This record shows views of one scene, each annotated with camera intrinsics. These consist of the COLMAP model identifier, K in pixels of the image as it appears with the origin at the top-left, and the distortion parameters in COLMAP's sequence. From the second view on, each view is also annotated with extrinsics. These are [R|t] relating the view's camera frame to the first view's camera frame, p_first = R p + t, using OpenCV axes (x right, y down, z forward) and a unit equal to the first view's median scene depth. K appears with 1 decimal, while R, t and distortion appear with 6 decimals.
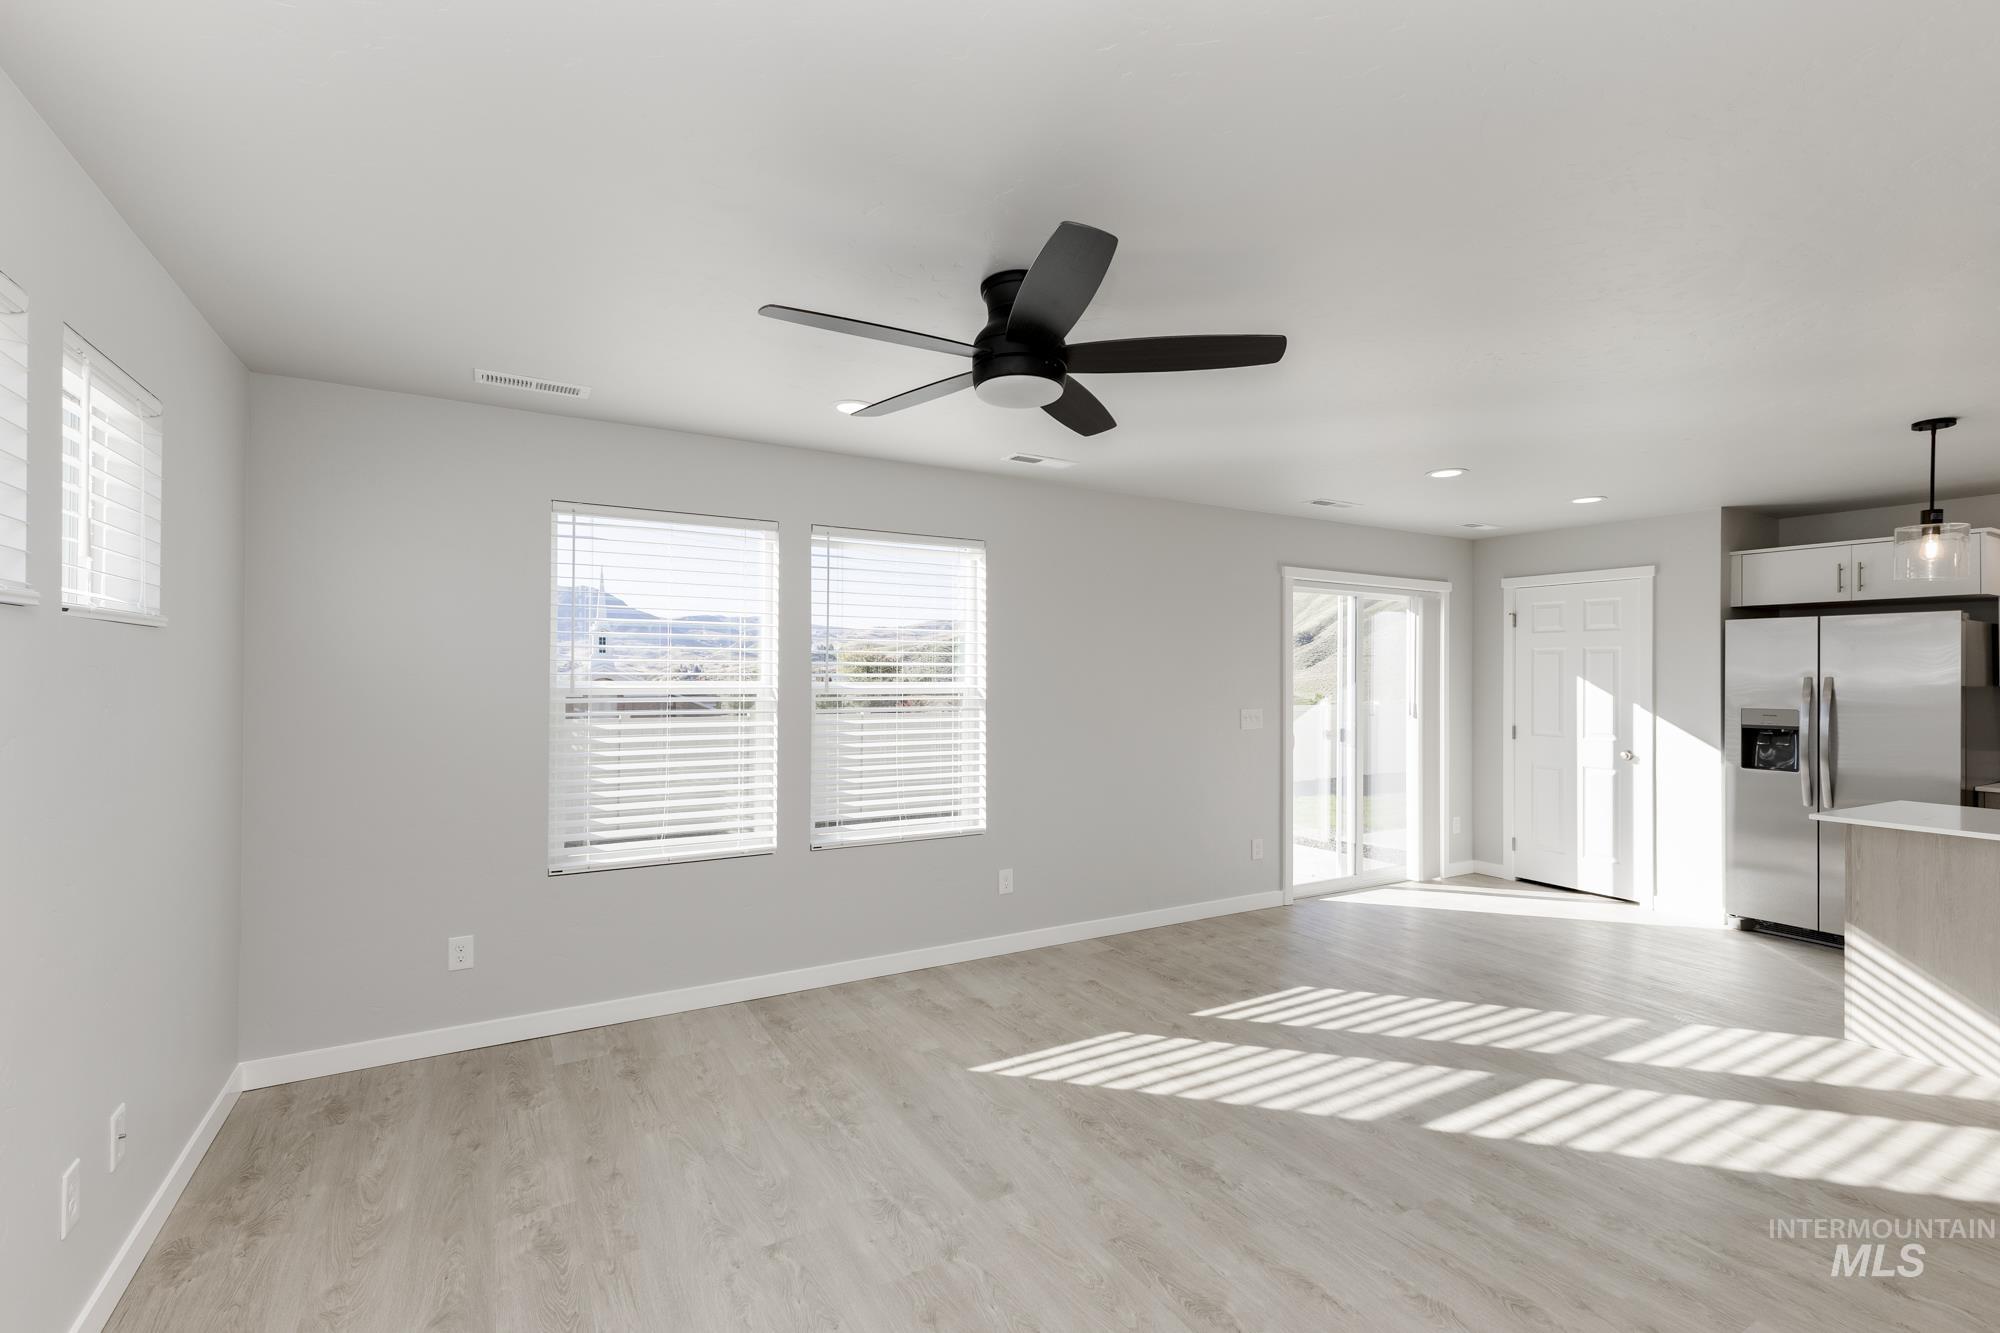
lens RADIAL K [[863.6, 0, 981.9], [0, 863.6, 667.4], [0, 0, 1]] dist [0.009536, -0.000402]
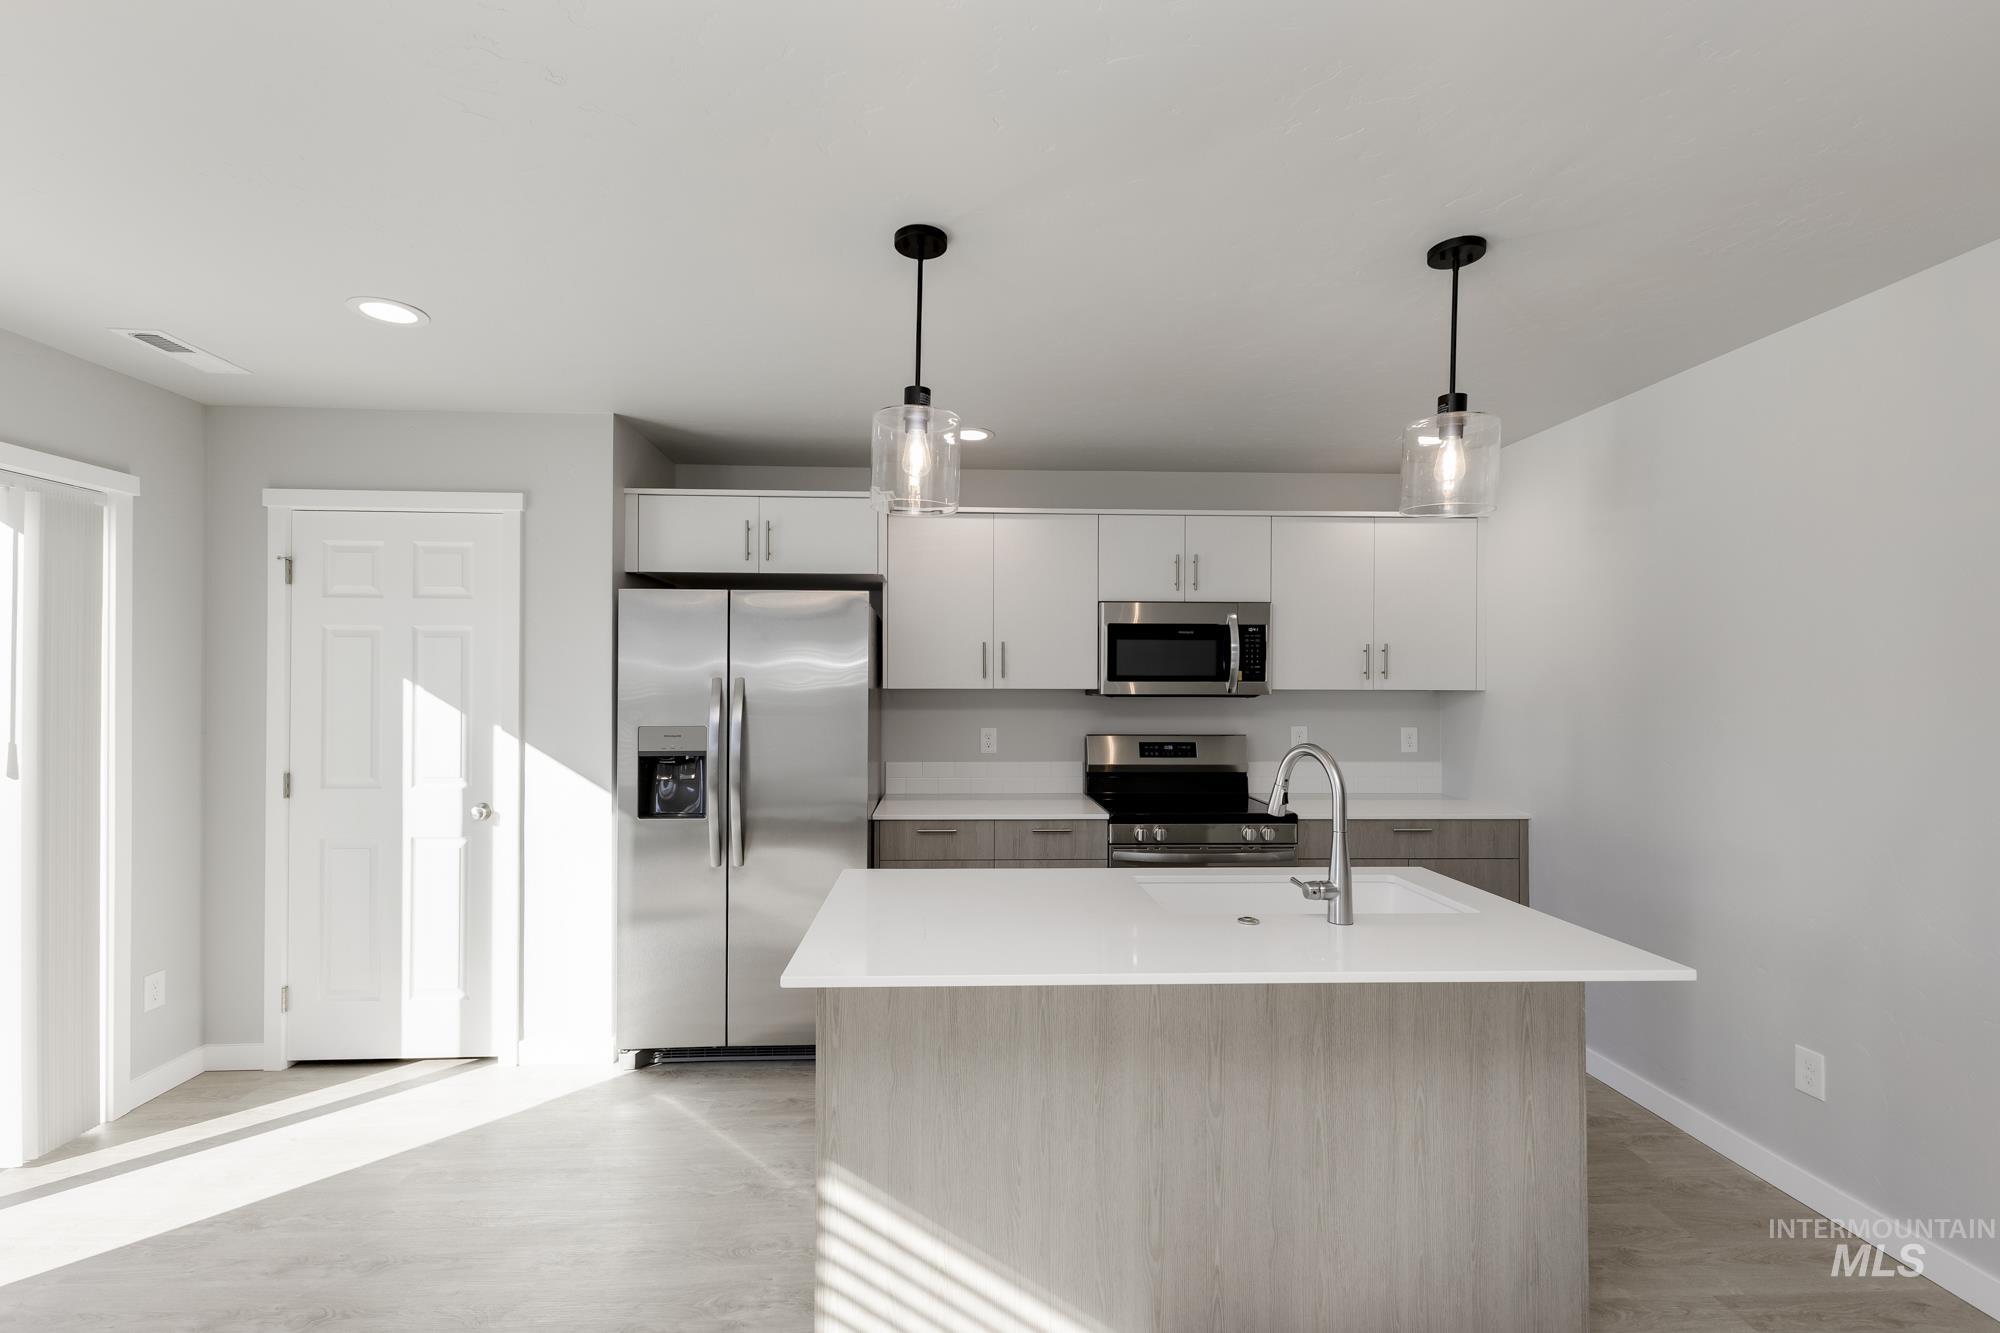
lens RADIAL K [[891.1, 0, 982.5], [0, 891.1, 680.2], [0, 0, 1]] dist [0.005290, 0.001137]
pose [[0.448016, -0.003724, 0.894018, 0.456882], [-0.006661, 0.999950, 0.007503, 0.006735], [-0.894001, -0.009316, 0.447969, 0.548949]]
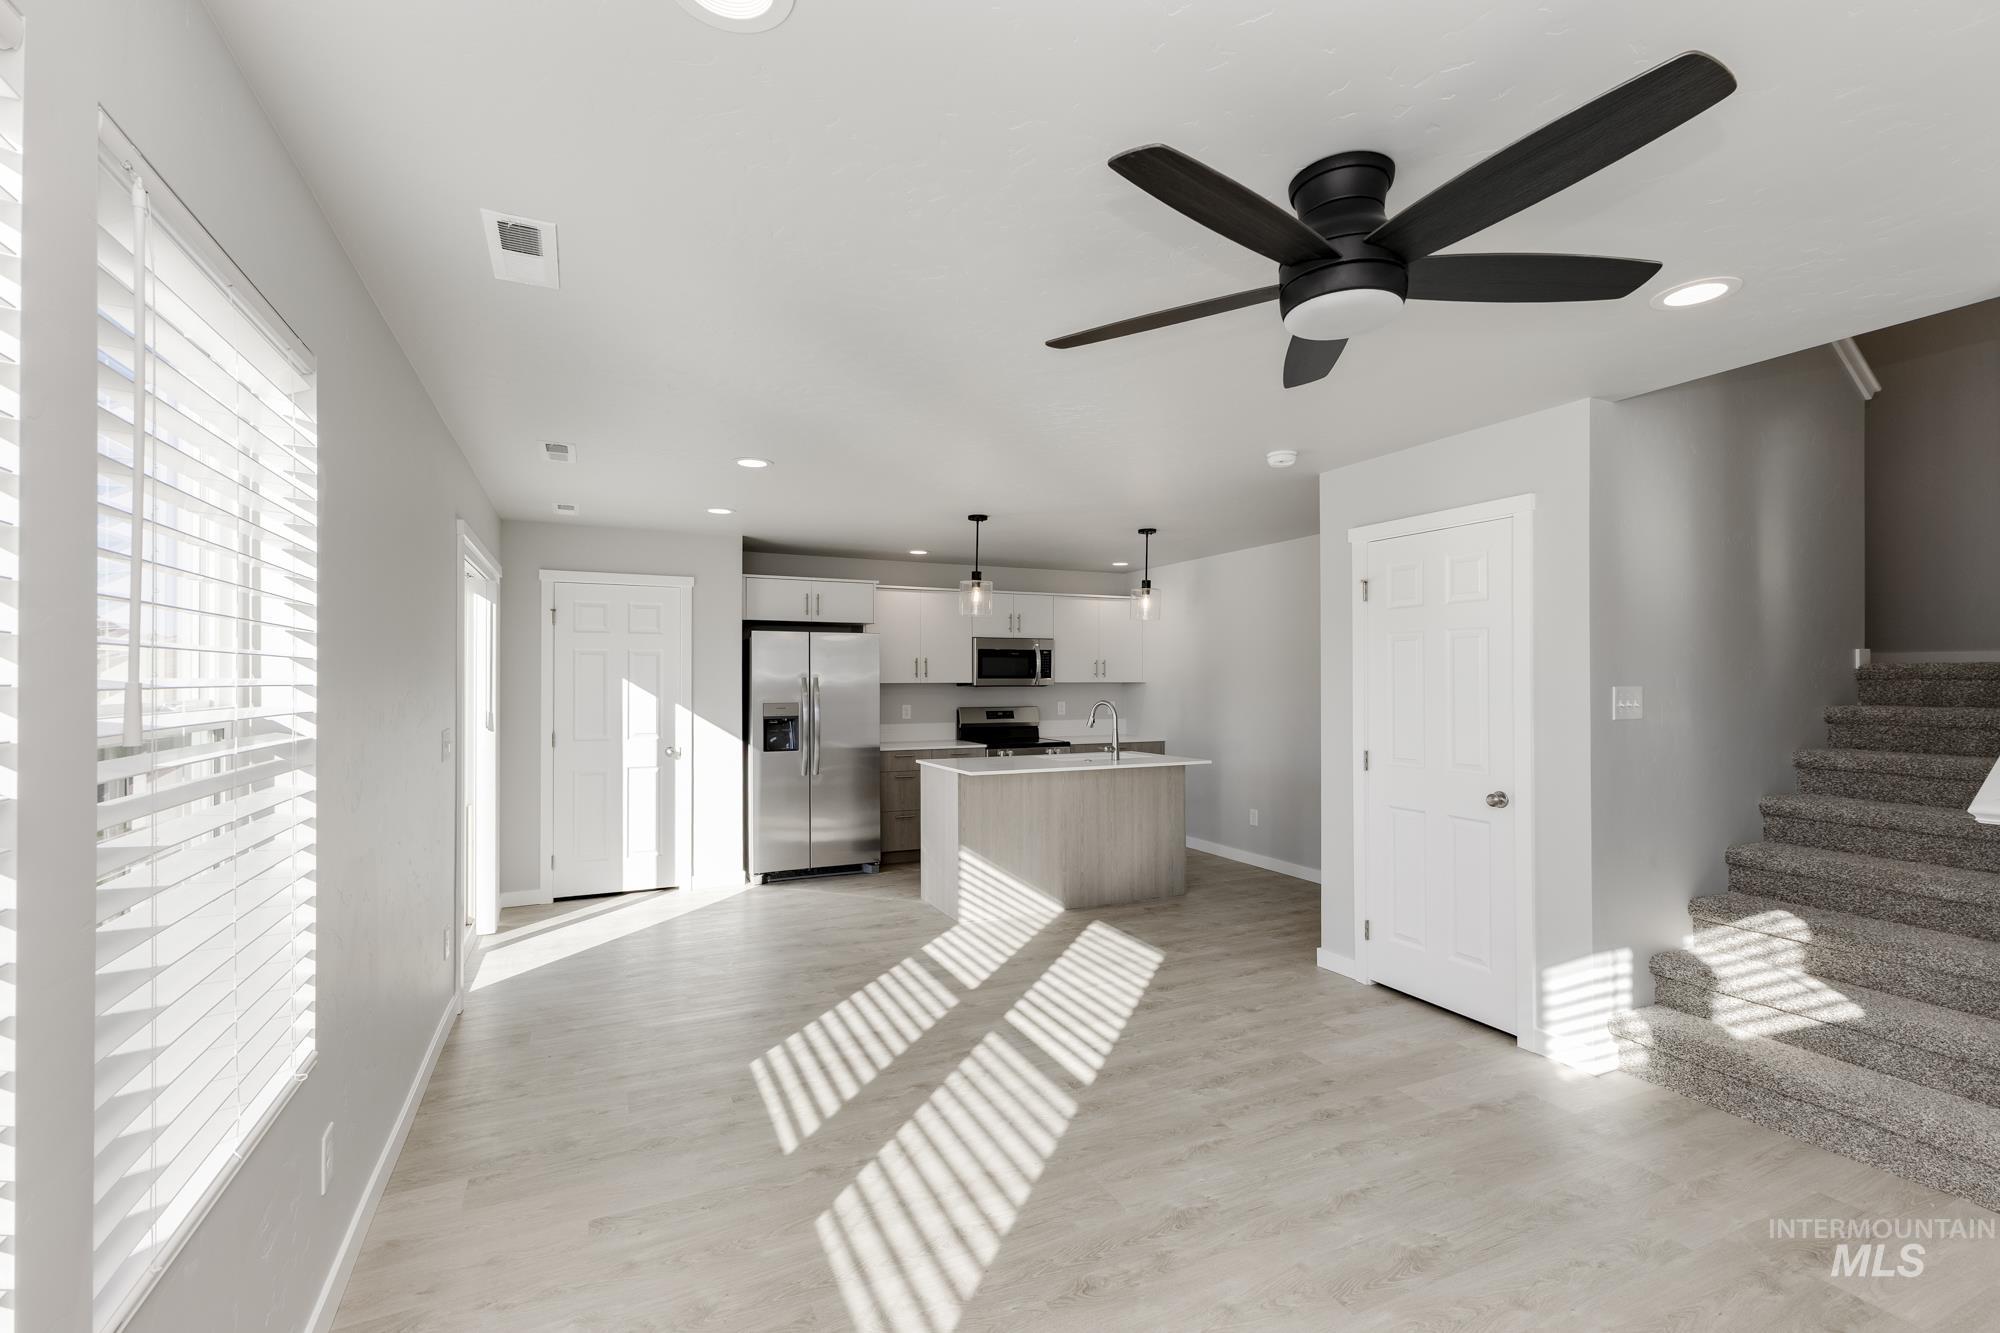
lens RADIAL K [[891.1, 0, 1005.1], [0, 891.1, 675.0], [0, 0, 1]] dist [0.005290, 0.001137]
pose [[0.076129, -0.001001, 0.997098, -0.408404], [-0.005961, 0.999981, 0.001459, 0.003496], [-0.997080, -0.006055, 0.076121, 0.652643]]
